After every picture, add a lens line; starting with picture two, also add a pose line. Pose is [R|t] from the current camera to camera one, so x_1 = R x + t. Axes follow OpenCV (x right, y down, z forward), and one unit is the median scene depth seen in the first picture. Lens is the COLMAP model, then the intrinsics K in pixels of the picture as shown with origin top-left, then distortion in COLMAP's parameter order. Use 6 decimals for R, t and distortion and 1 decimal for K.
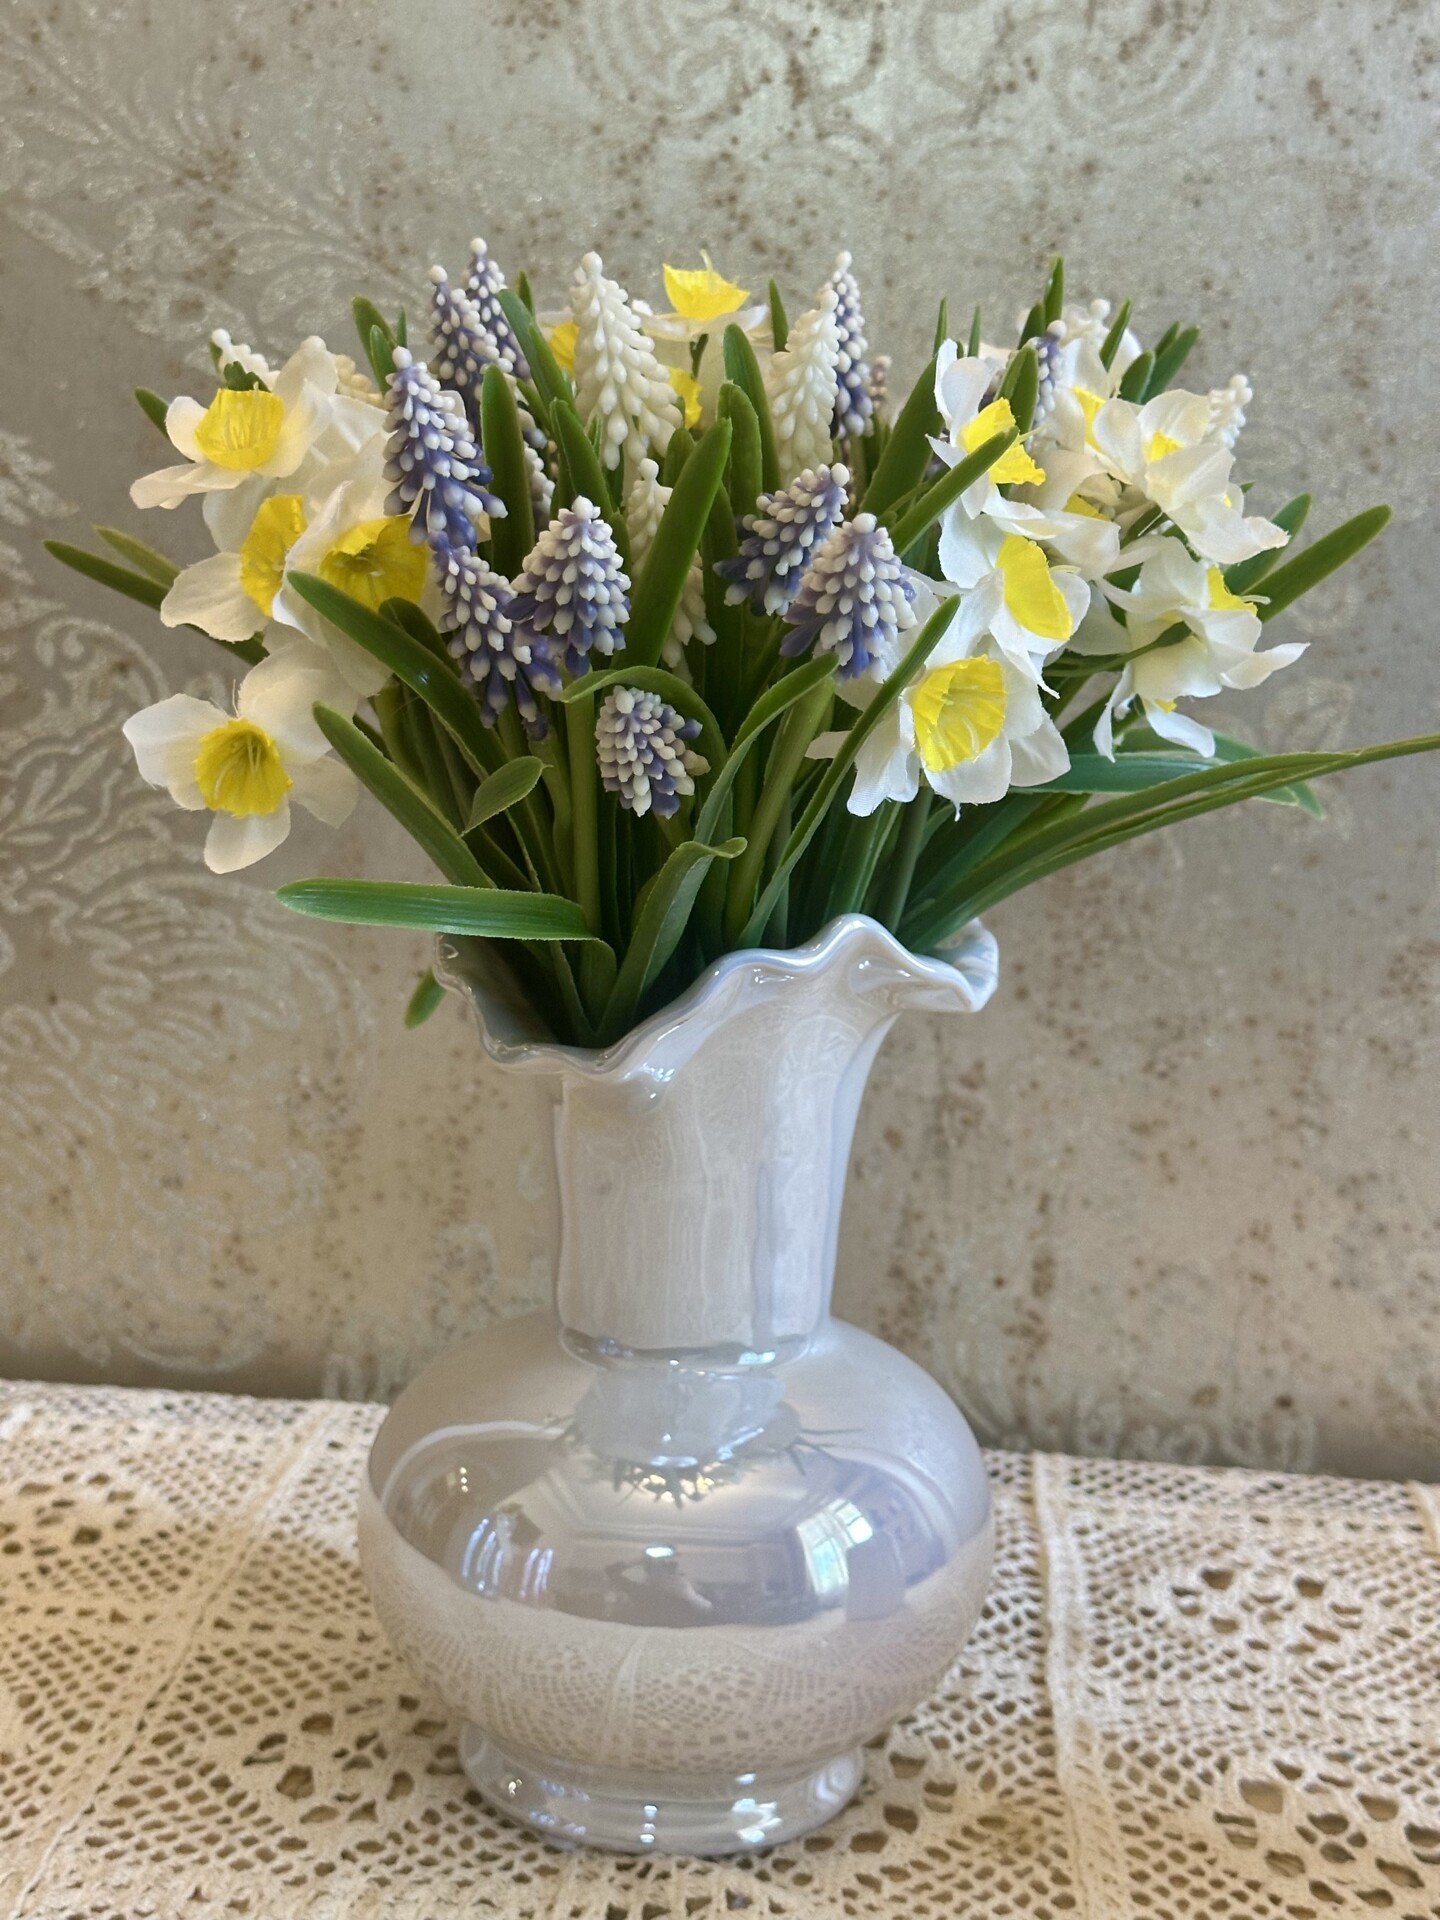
lens RADIAL K [[2691.0, 0, 728.6], [0, 2691.0, 955.2], [0, 0, 1]] dist [0.210221, -0.568089]
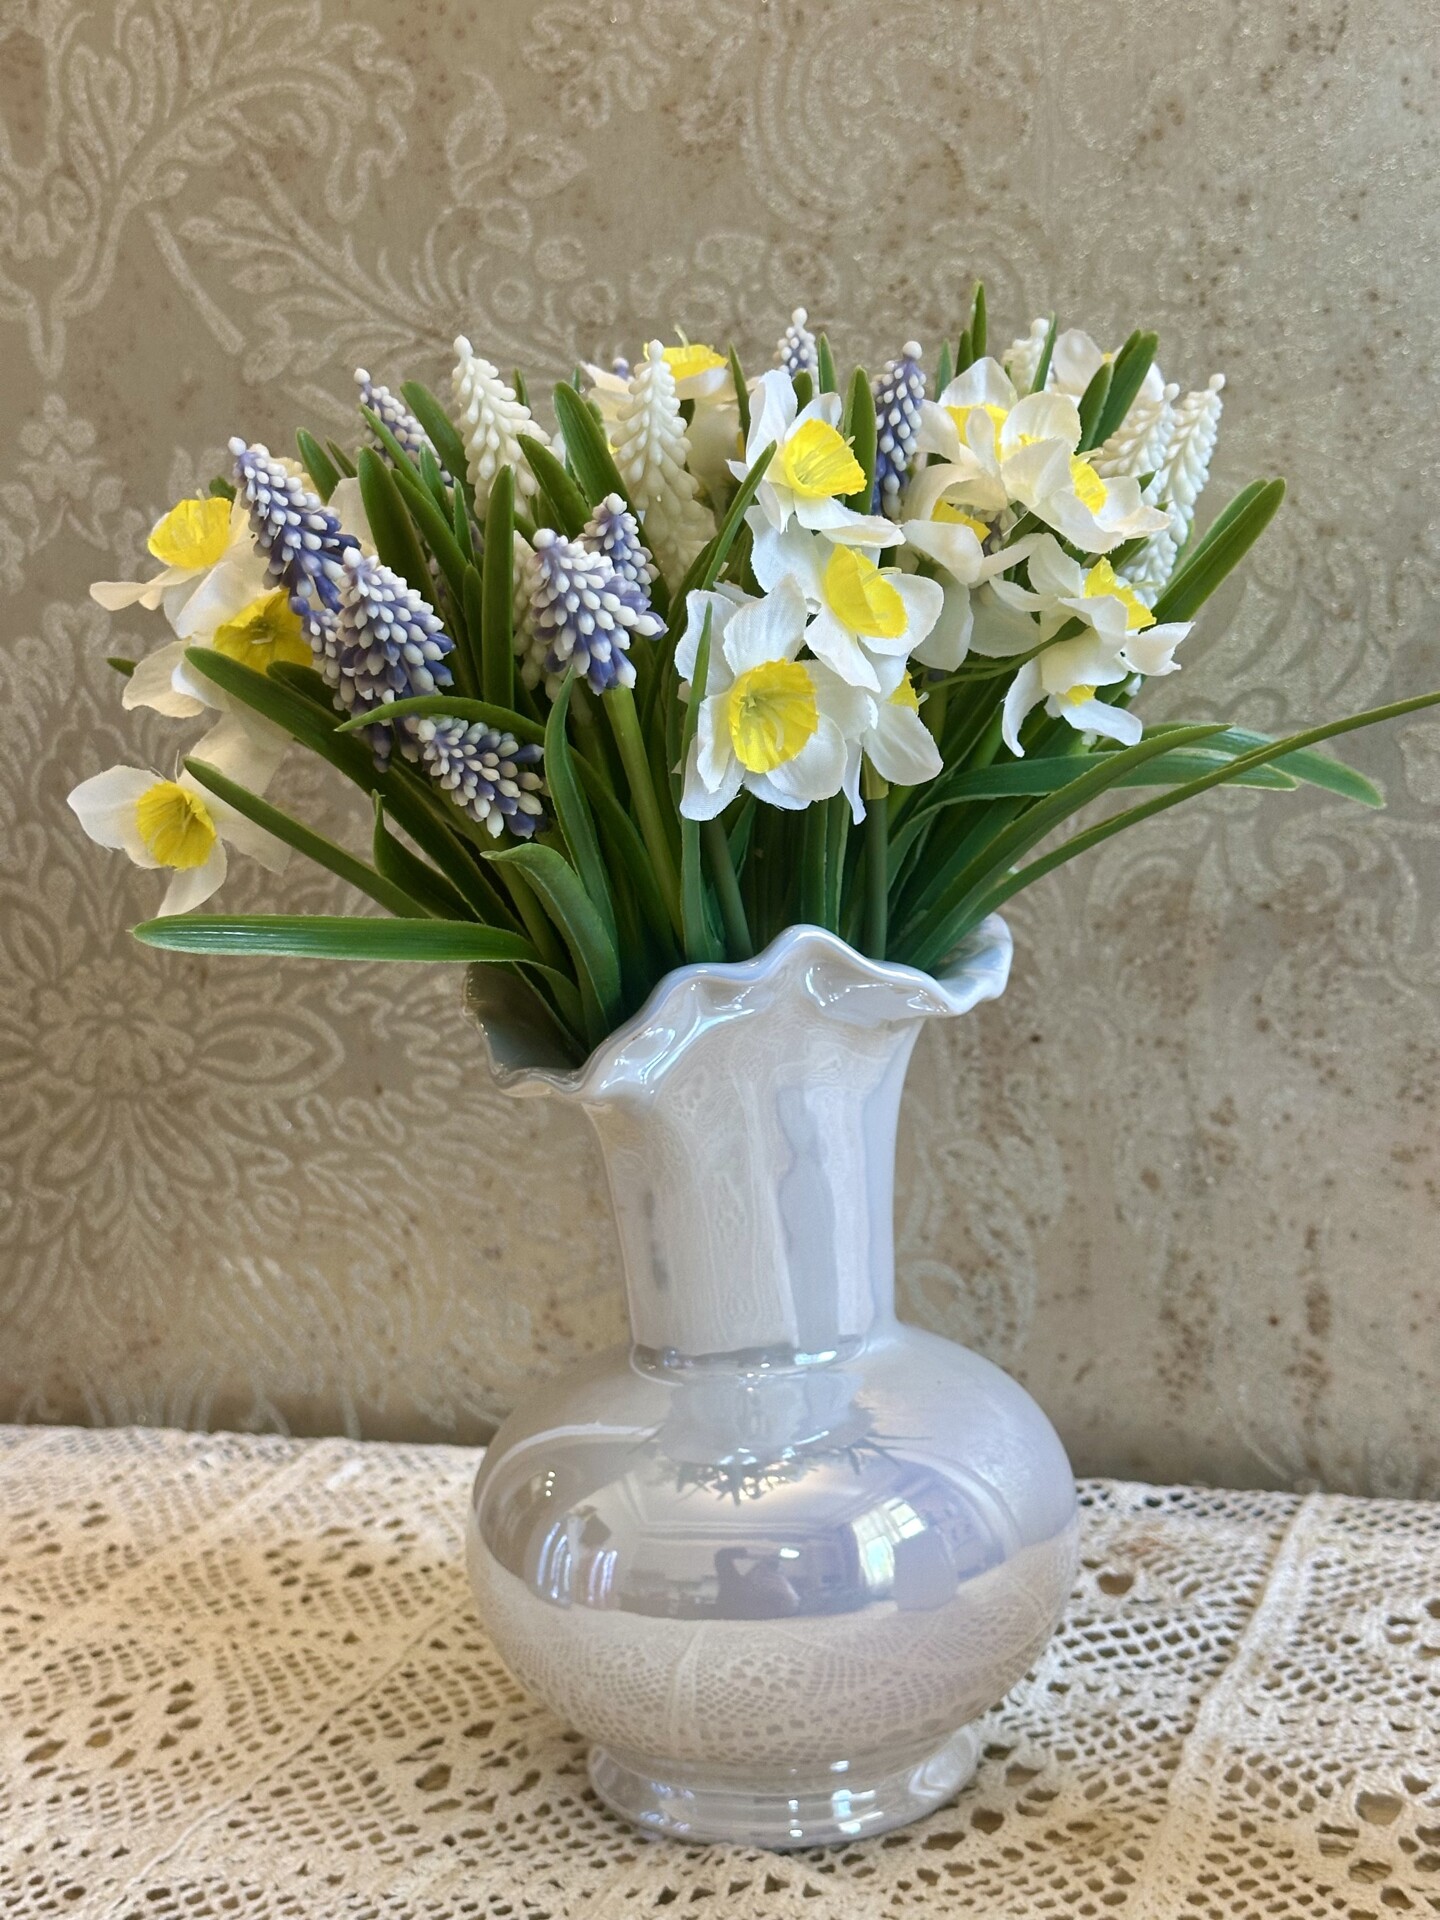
lens RADIAL K [[2691.0, 0, 728.6], [0, 2691.0, 955.2], [0, 0, 1]] dist [0.210221, -0.568089]
pose [[0.957428, -0.074020, -0.279022, 0.230092], [0.059095, 0.996354, -0.061542, 0.044034], [0.282560, 0.042434, 0.958310, -0.009247]]
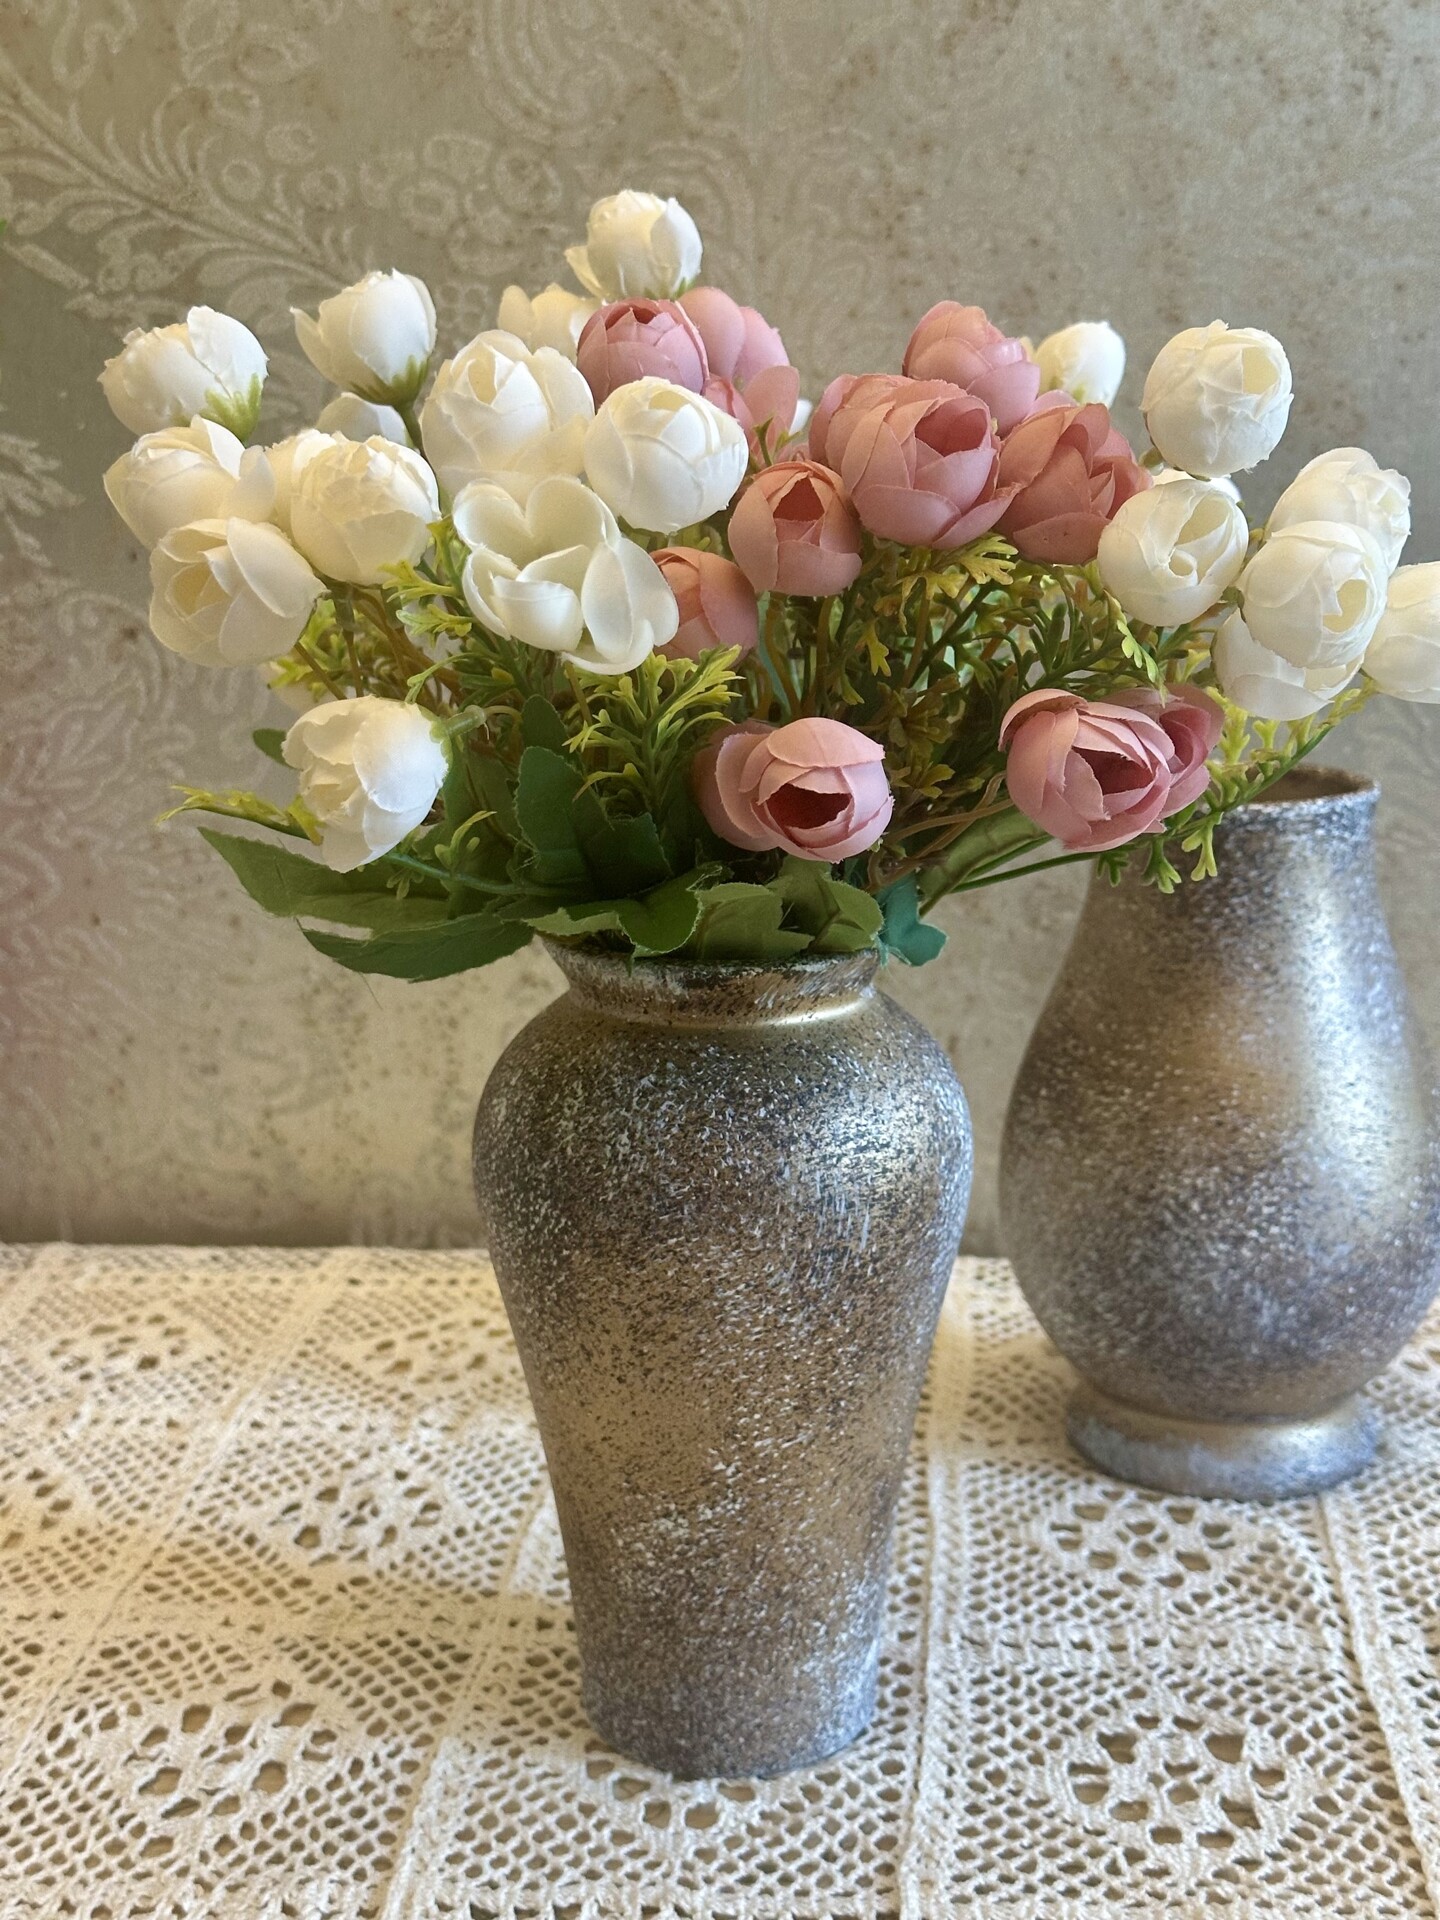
lens RADIAL K [[2691.0, 0, 728.6], [0, 2691.0, 955.2], [0, 0, 1]] dist [0.210221, -0.568089]
pose [[0.997358, -0.059165, -0.042149, 0.084090], [0.061204, 0.996929, 0.048852, -0.010544], [0.039129, -0.051302, 0.997916, -0.185486]]
